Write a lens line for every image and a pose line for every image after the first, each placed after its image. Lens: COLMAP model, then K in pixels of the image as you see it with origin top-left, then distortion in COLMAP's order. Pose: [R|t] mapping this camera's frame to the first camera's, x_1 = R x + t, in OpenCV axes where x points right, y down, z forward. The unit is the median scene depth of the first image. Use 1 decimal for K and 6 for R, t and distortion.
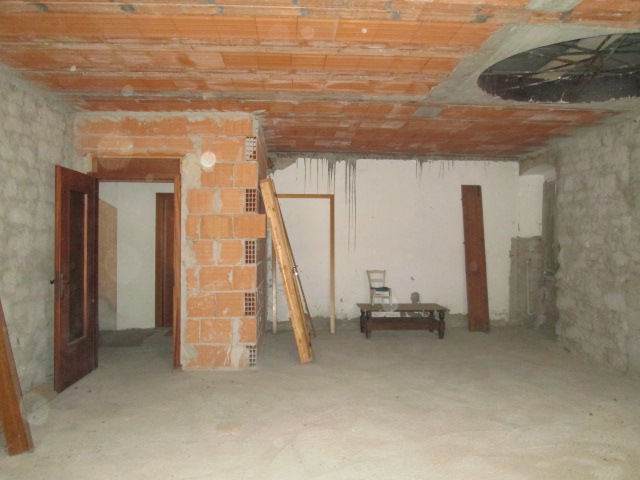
lens RADIAL K [[552.3, 0, 320.0], [0, 552.3, 240.0], [0, 0, 1]] dist [-0.049856, 0.024780]
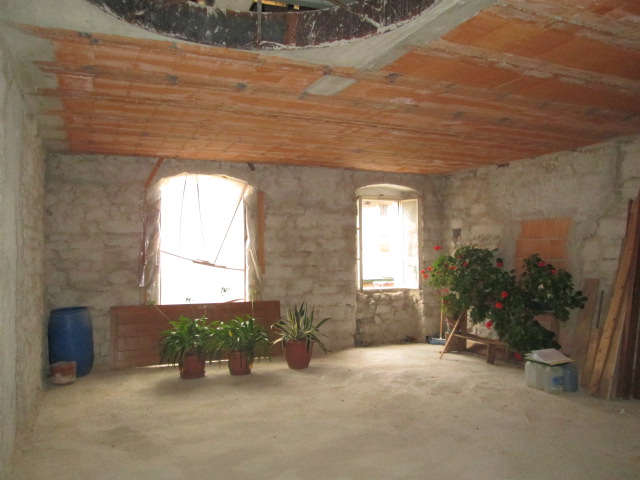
lens RADIAL K [[552.3, 0, 320.0], [0, 552.3, 240.0], [0, 0, 1]] dist [-0.049856, 0.024780]
pose [[-0.939943, -0.013177, -0.341078, 0.536316], [-0.011107, 0.999906, -0.008022, -0.019278], [0.341152, -0.003752, -0.940001, 1.305419]]
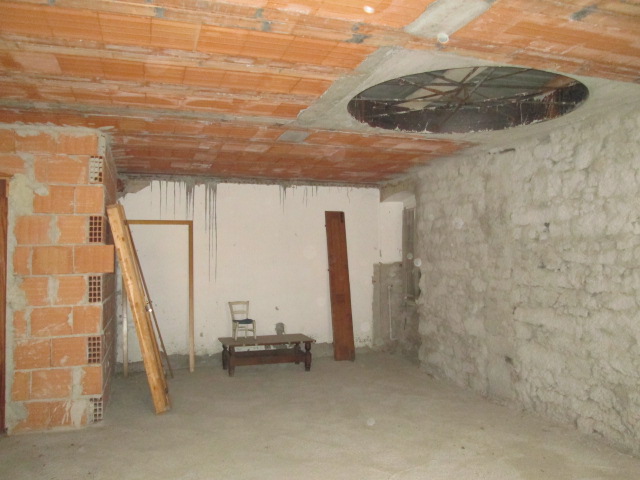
lens RADIAL K [[552.3, 0, 320.0], [0, 552.3, 240.0], [0, 0, 1]] dist [-0.049856, 0.024780]
pose [[0.967724, -0.001900, 0.252004, -0.001454], [0.011847, 0.999209, -0.037958, -0.018018], [-0.251732, 0.039719, 0.966982, 0.079811]]
